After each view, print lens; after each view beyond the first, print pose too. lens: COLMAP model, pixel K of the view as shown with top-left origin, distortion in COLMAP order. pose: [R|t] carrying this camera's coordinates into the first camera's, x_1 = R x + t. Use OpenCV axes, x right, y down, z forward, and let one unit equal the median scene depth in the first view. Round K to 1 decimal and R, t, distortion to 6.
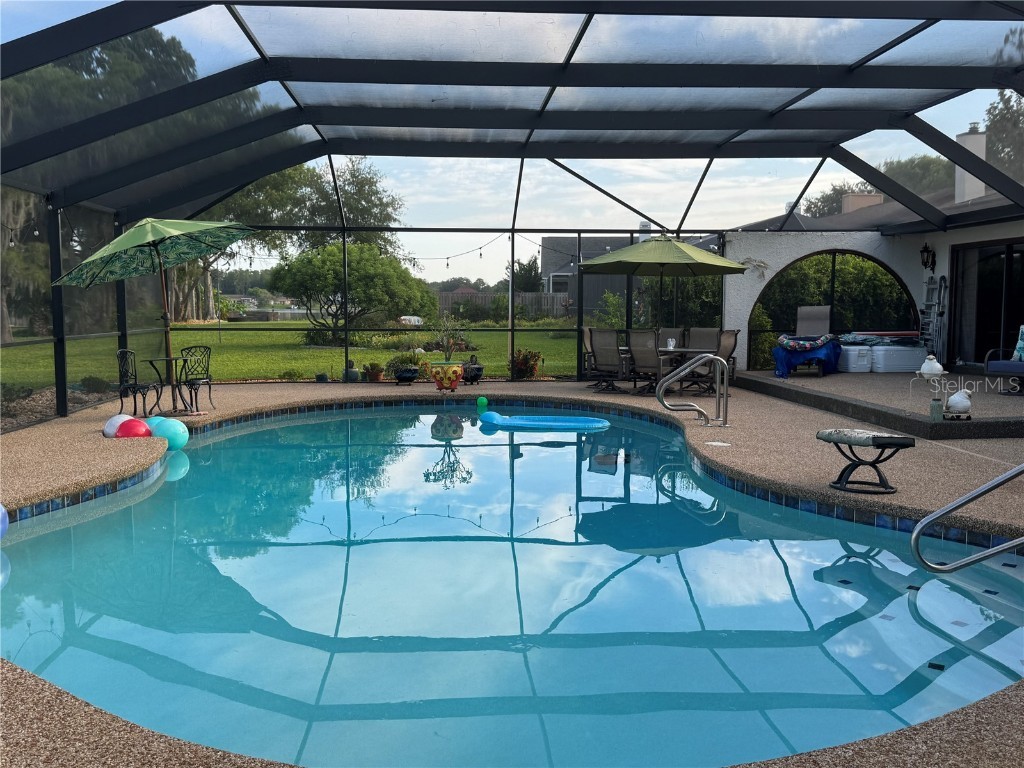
lens RADIAL K [[931.9, 0, 515.3], [0, 931.9, 386.3], [0, 0, 1]] dist [0.166268, -0.353840]
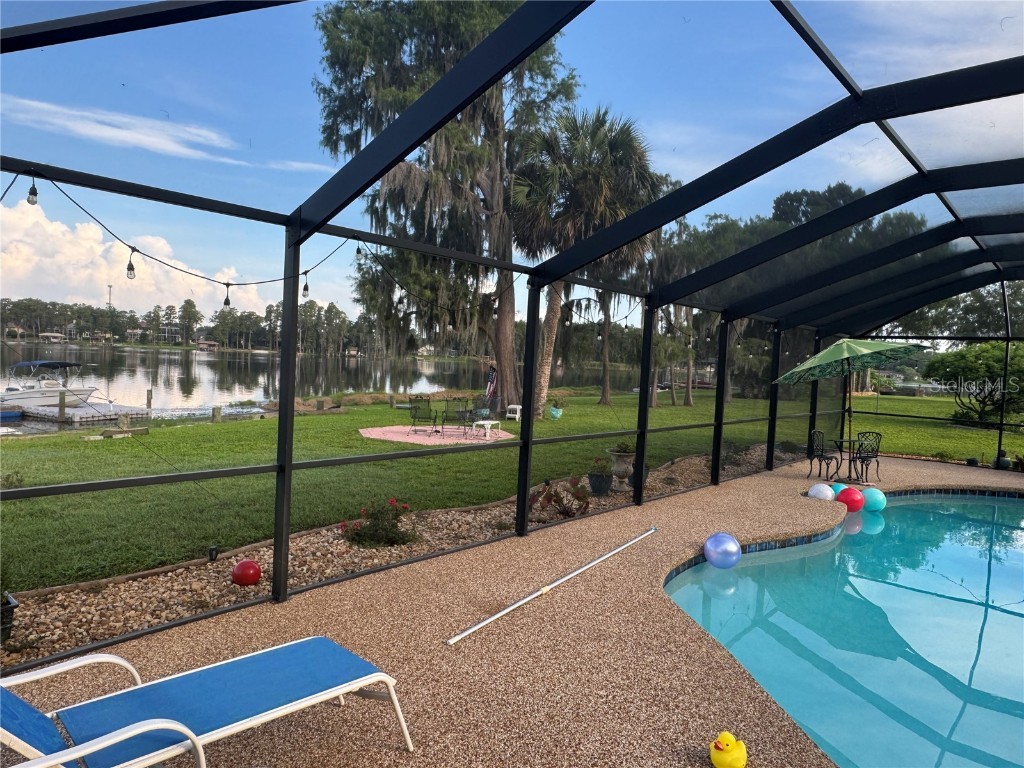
lens RADIAL K [[658.3, 0, 508.6], [0, 658.3, 385.7], [0, 0, 1]] dist [-0.007413, 0.001269]
pose [[0.690347, 0.064014, -0.720641, -0.018612], [-0.111978, 0.993529, -0.019017, -0.023147], [0.714760, 0.093824, 0.693048, -0.008622]]
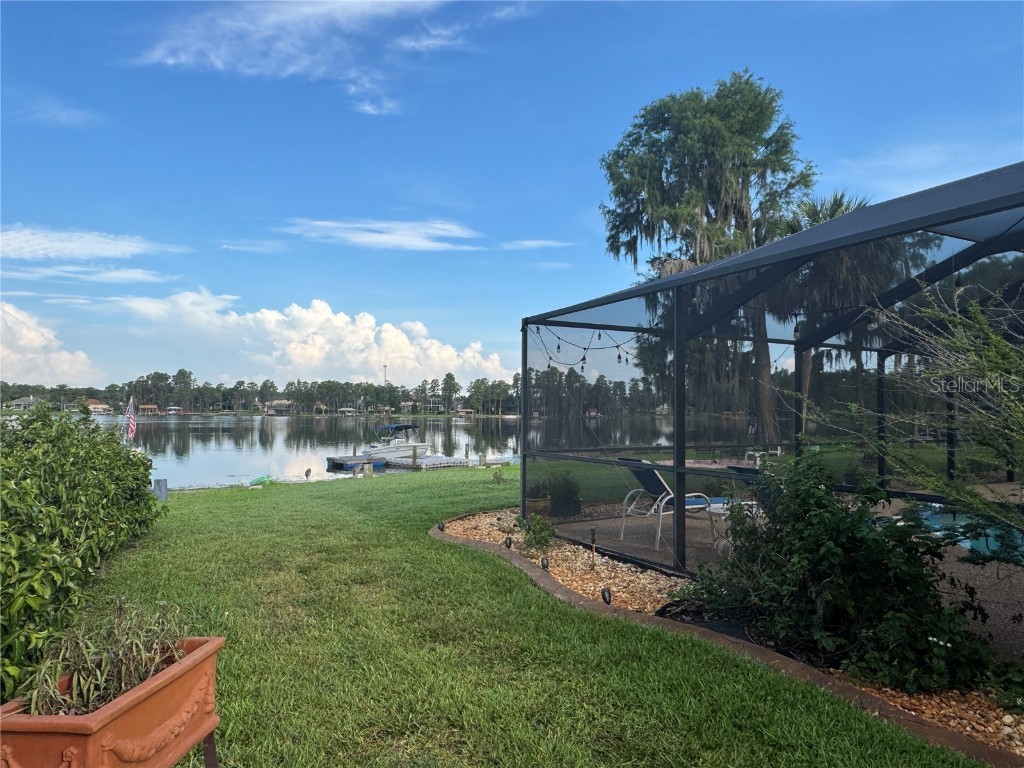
lens RADIAL K [[658.3, 0, 508.6], [0, 658.3, 385.7], [0, 0, 1]] dist [-0.007413, 0.001269]
pose [[0.399098, -0.034548, -0.916257, 0.199518], [-0.086438, 0.993422, -0.075108, 0.019491], [0.912825, 0.109175, 0.393486, -0.262117]]
